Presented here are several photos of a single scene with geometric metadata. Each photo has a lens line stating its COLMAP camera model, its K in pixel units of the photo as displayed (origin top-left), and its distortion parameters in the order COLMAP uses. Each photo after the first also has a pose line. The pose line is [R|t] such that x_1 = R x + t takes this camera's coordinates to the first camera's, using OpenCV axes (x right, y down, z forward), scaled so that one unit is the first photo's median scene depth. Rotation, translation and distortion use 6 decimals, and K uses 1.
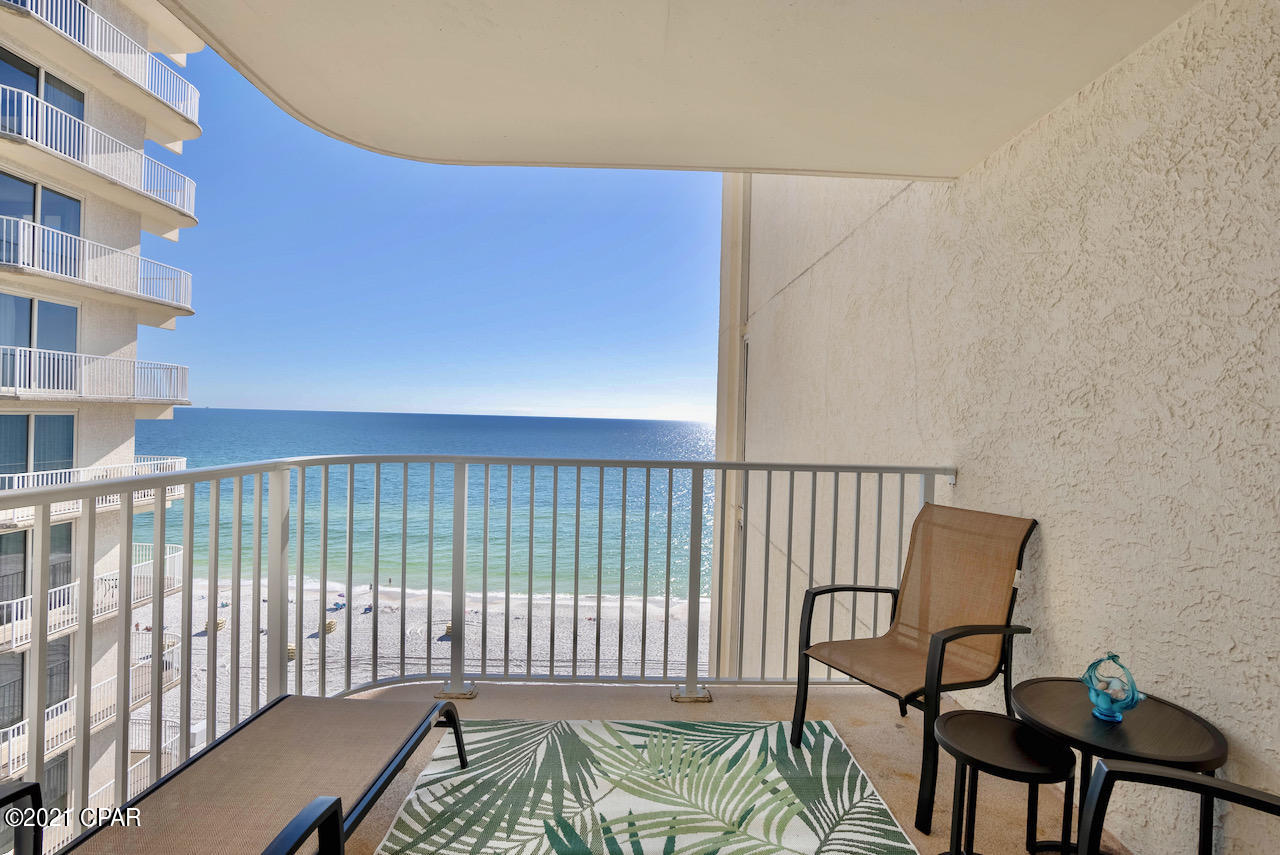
lens RADIAL K [[607.6, 0, 644.8], [0, 607.6, 413.5], [0, 0, 1]] dist [-0.067190, 0.025484]
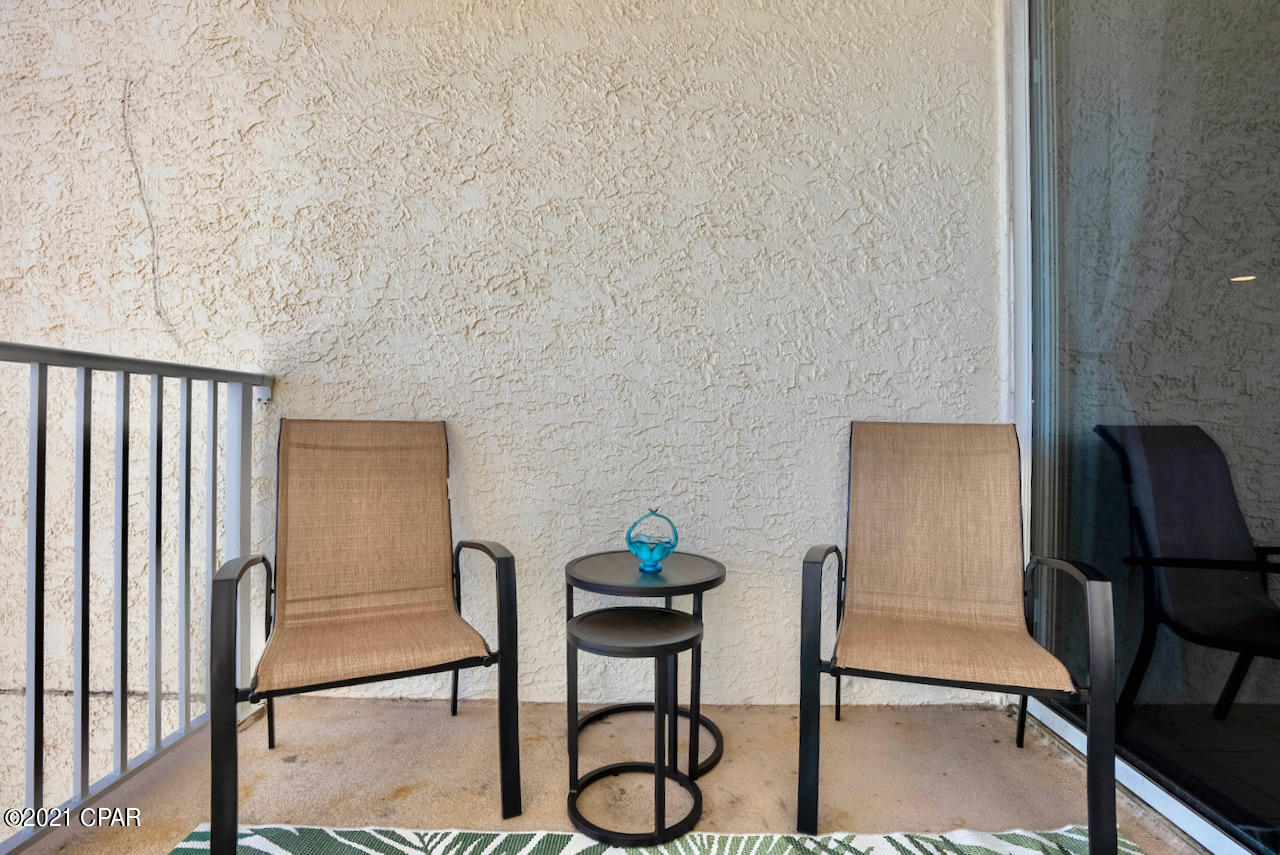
lens RADIAL K [[607.6, 0, 644.8], [0, 607.6, 413.5], [0, 0, 1]] dist [-0.067190, 0.025484]
pose [[0.035701, -0.012139, 0.999289, -0.072741], [-0.015047, 0.999806, 0.012682, 0.051759], [-0.999249, -0.015489, 0.035512, 0.229831]]
